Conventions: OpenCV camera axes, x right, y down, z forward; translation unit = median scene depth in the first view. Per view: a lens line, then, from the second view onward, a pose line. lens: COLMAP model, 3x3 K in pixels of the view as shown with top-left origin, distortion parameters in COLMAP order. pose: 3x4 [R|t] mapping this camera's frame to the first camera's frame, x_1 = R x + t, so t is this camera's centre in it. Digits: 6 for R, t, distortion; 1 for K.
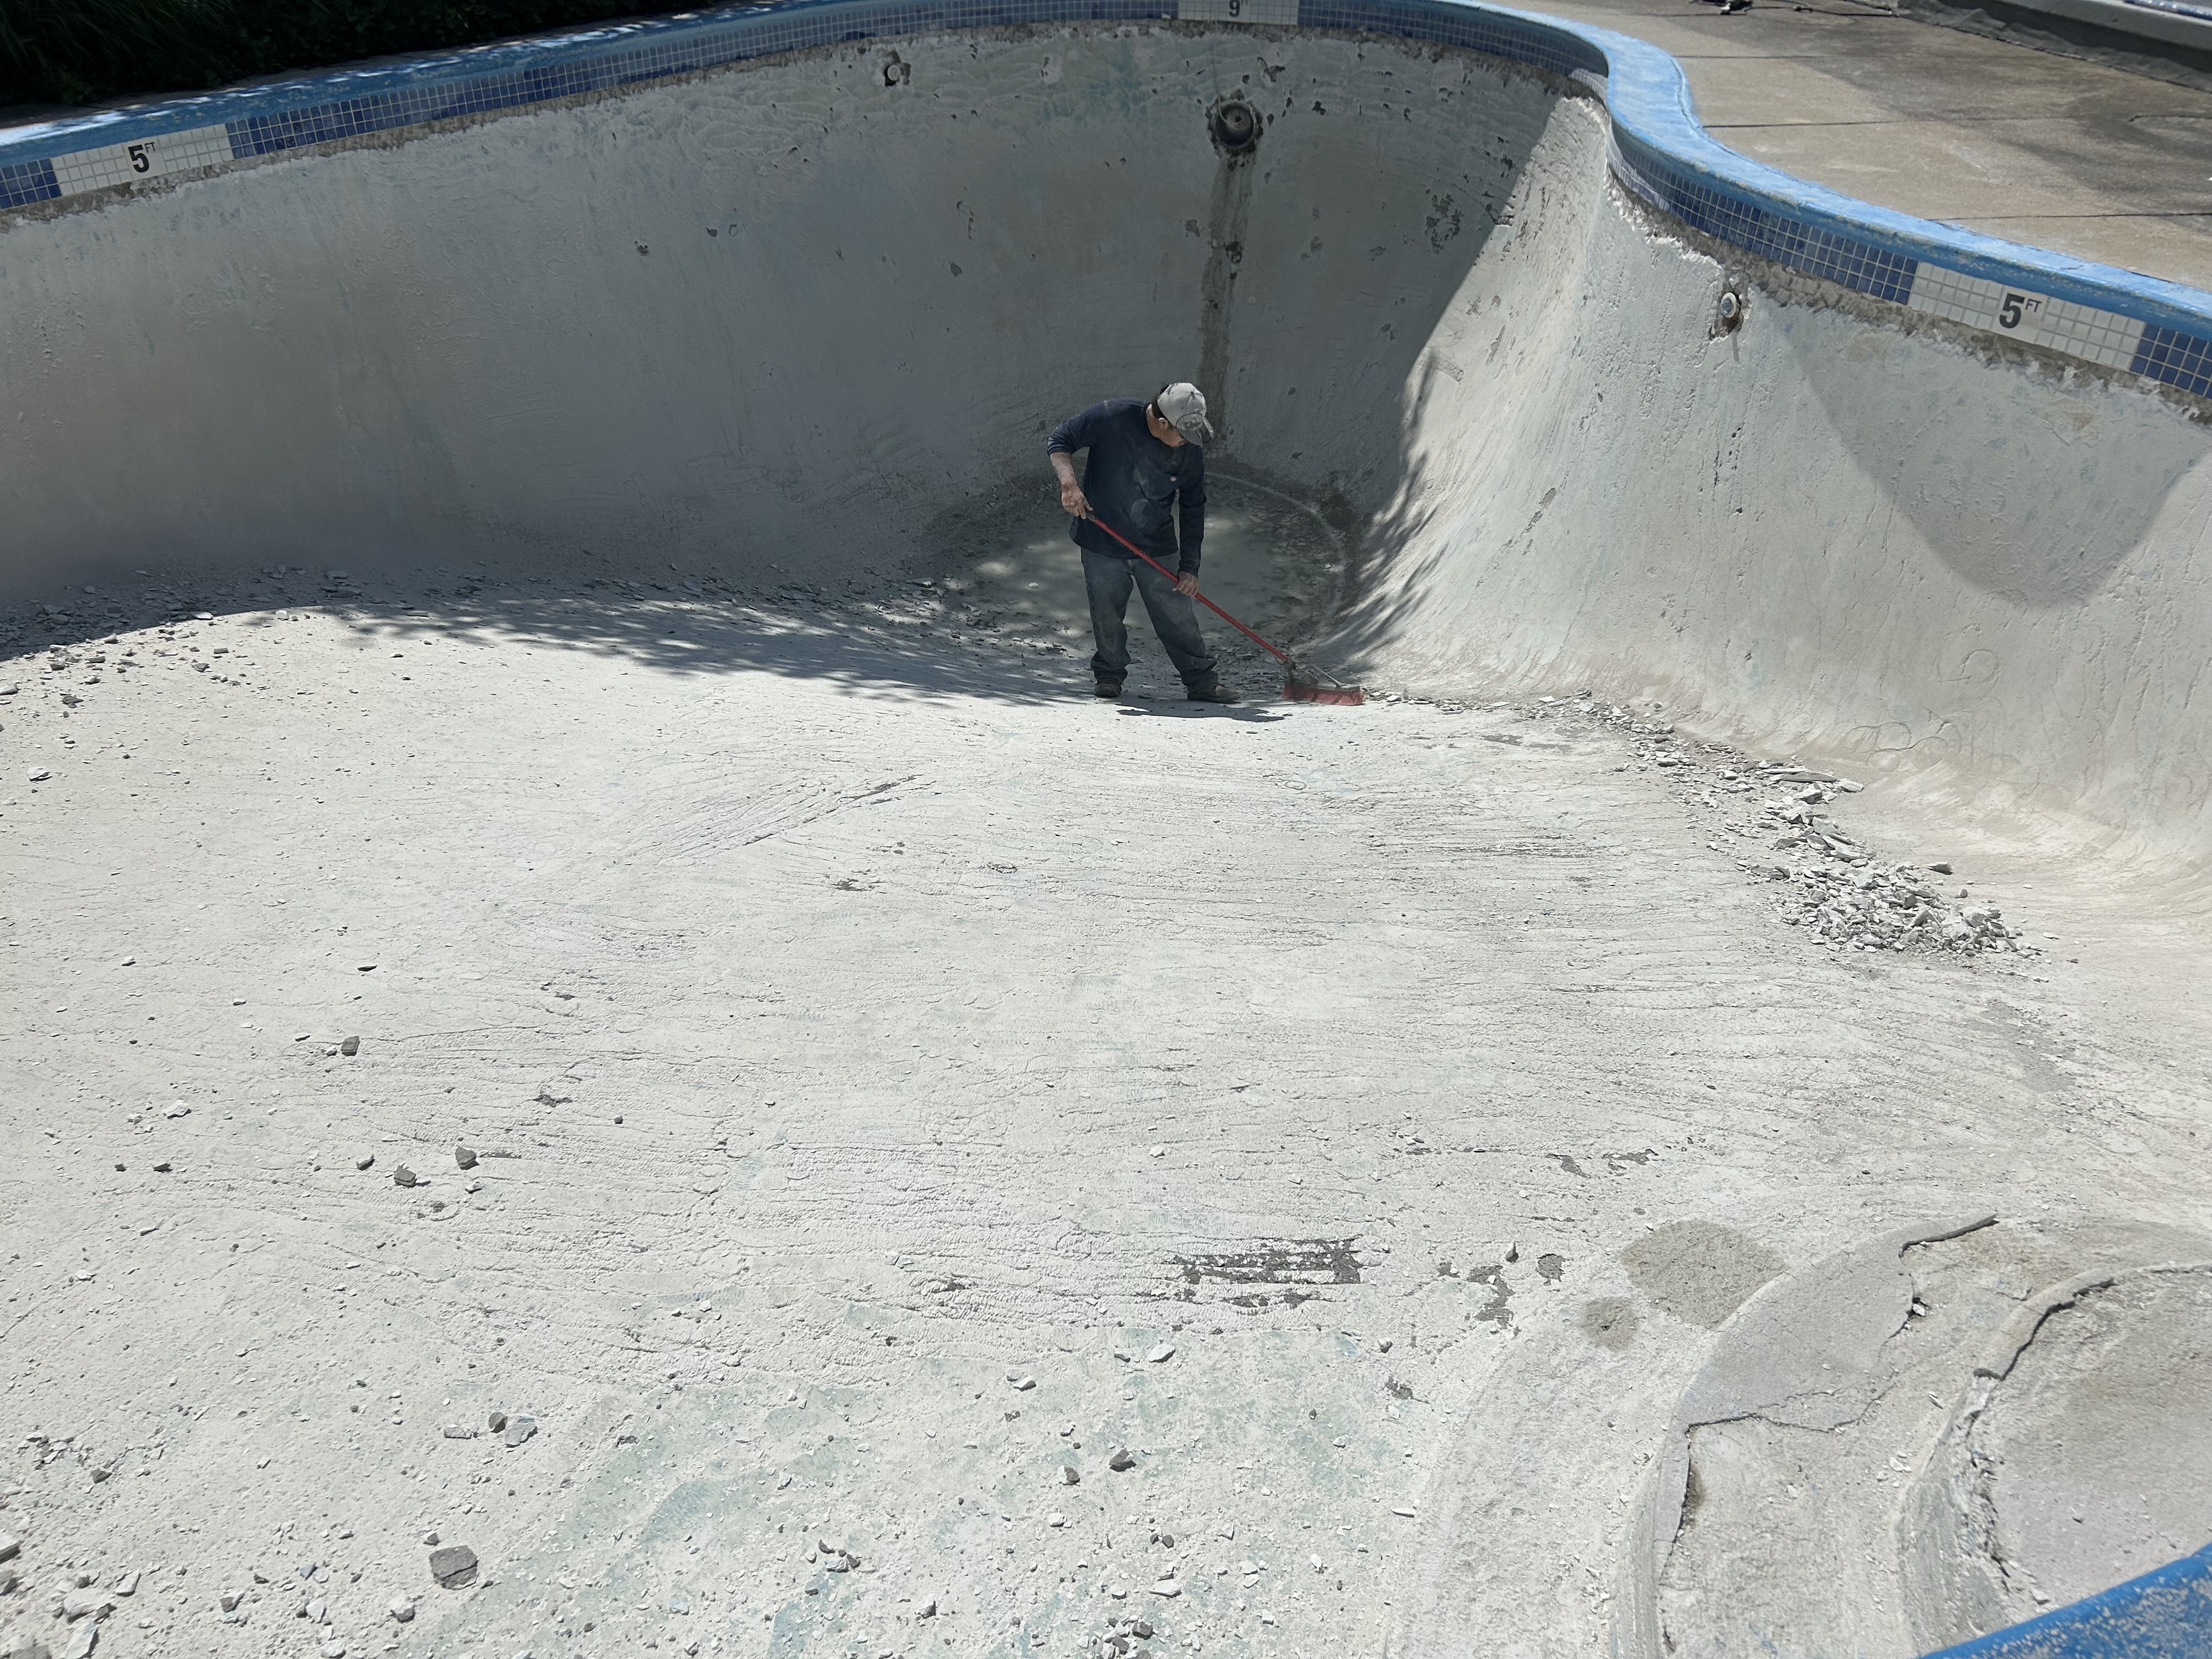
lens RADIAL K [[1666.8, 0, 1100.0], [0, 1666.8, 834.4], [0, 0, 1]] dist [0.038236, -0.046973]
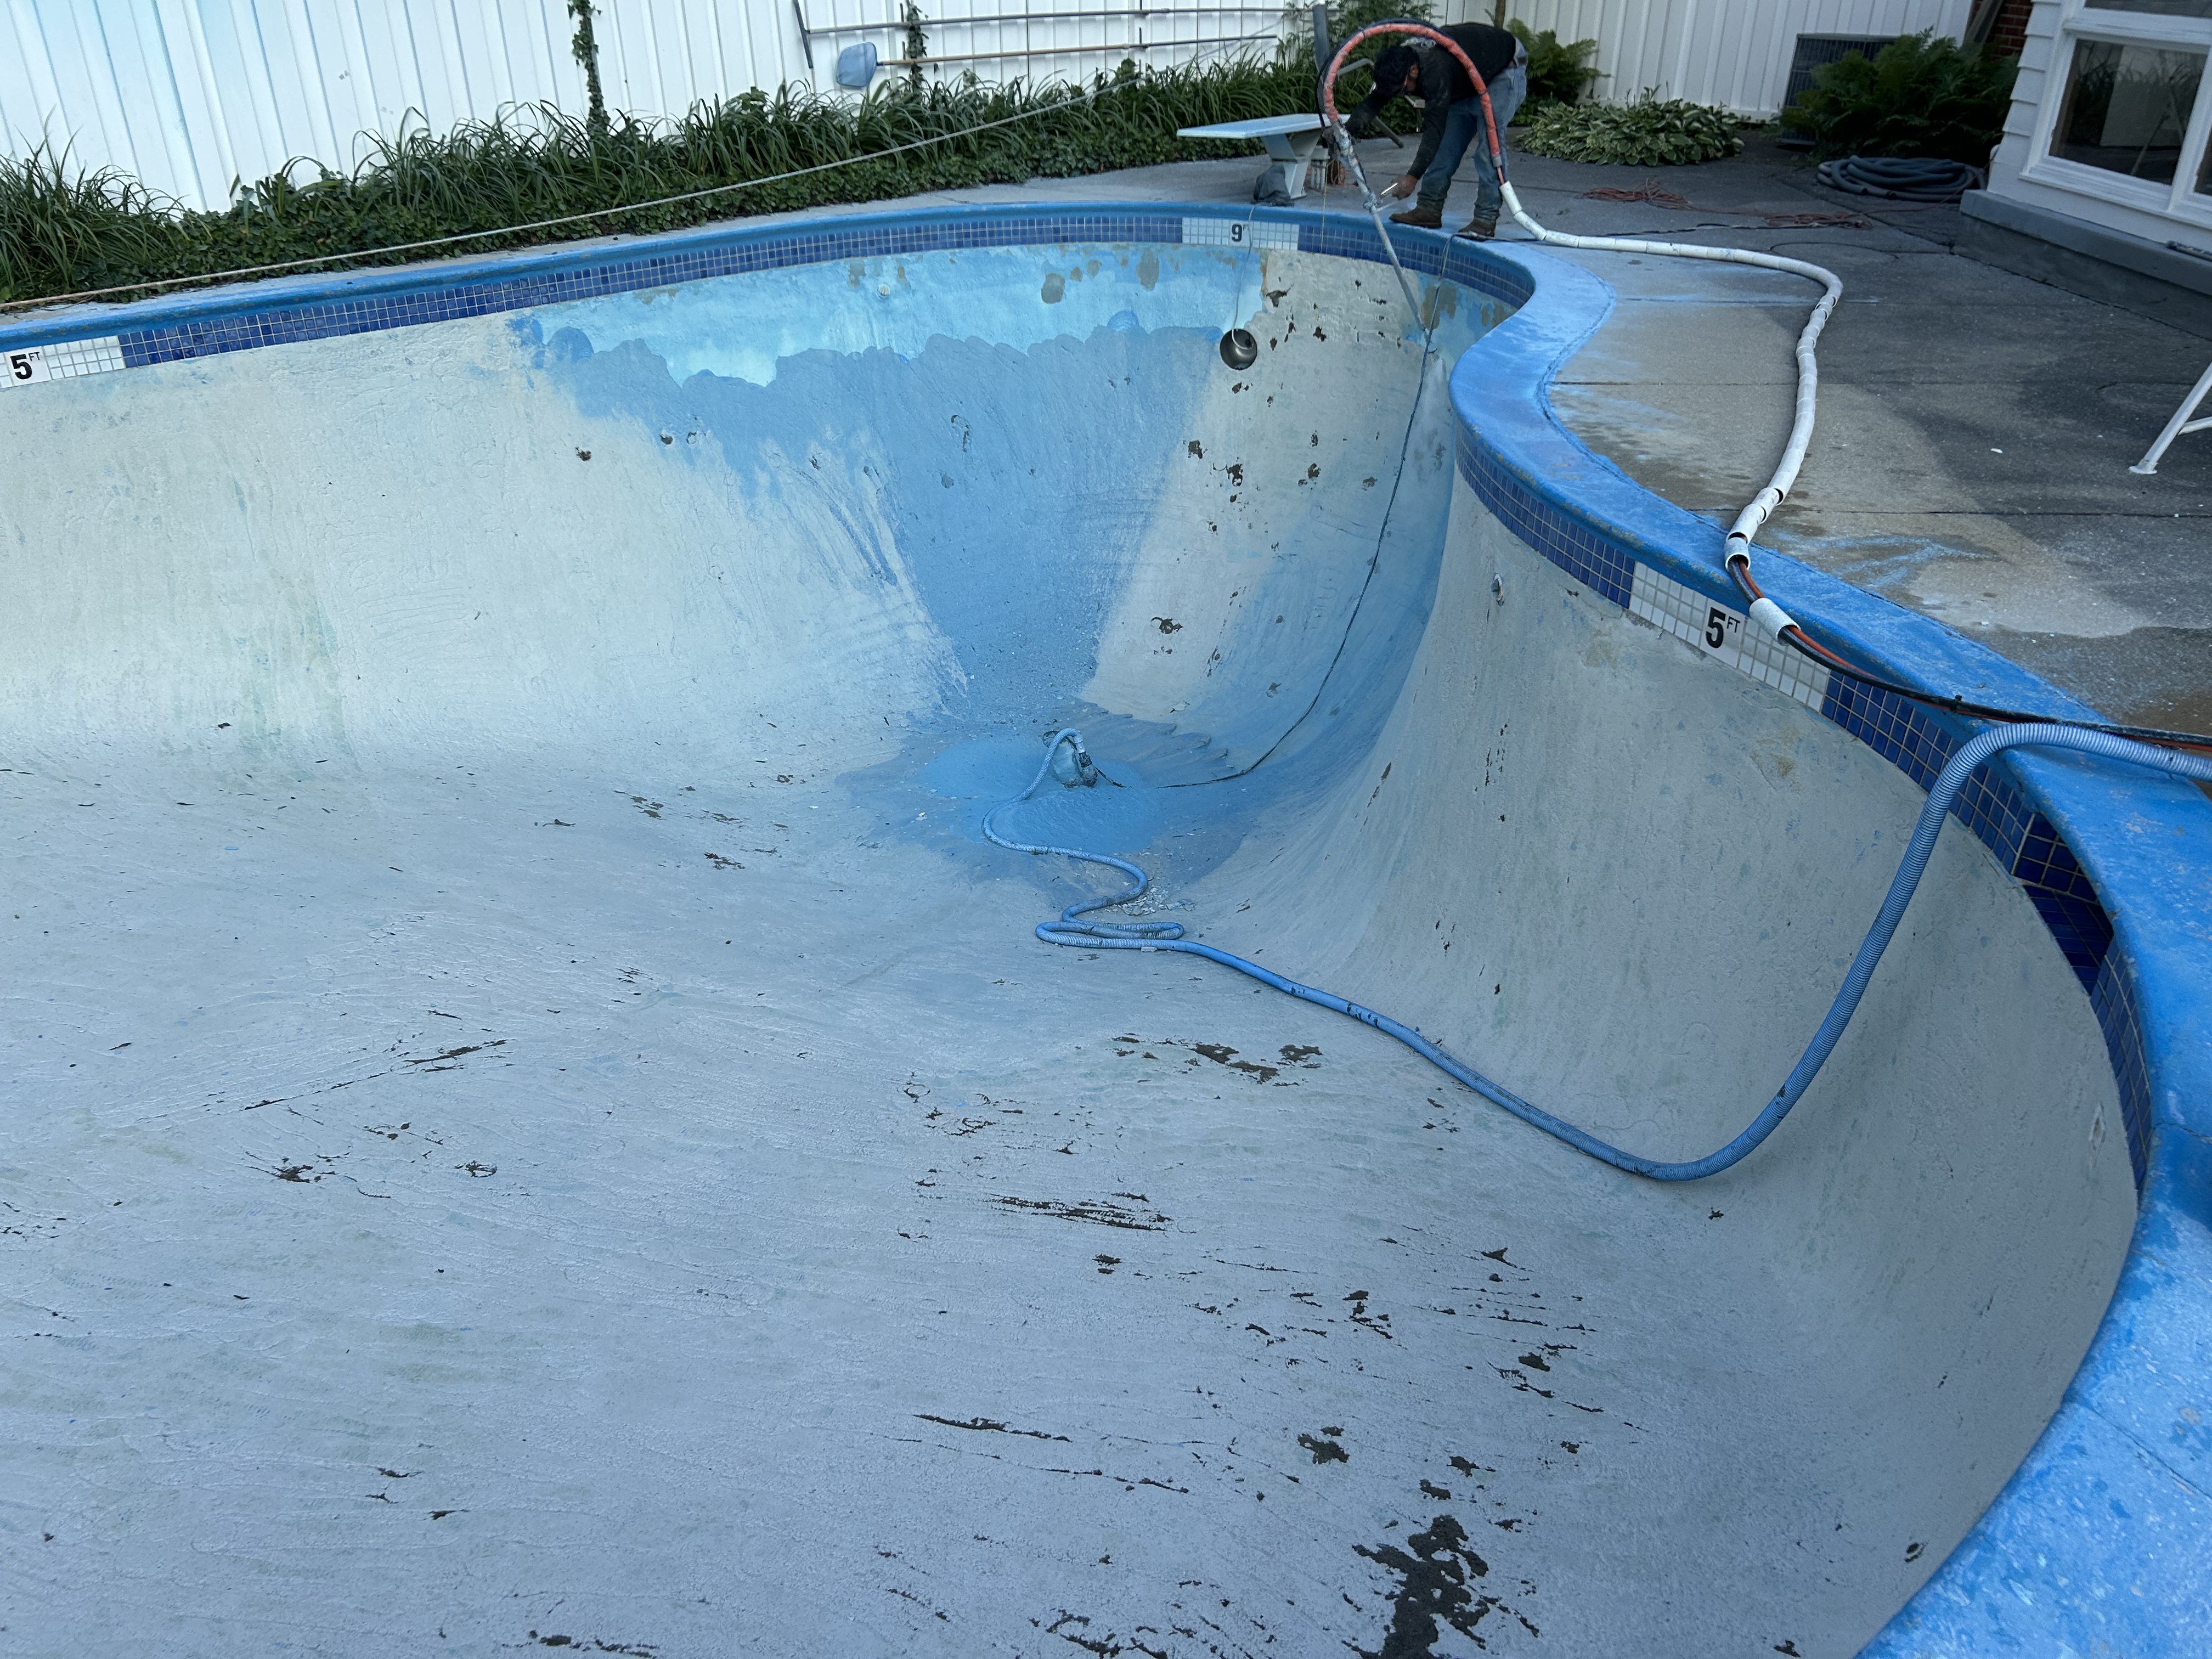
lens RADIAL K [[1666.8, 0, 1107.1], [0, 1666.8, 812.5], [0, 0, 1]] dist [0.038236, -0.046973]
pose [[0.979437, 0.078671, -0.185781, 0.329043], [-0.098195, 0.990297, -0.098332, -0.088643], [0.176242, 0.114552, 0.977659, 0.118171]]
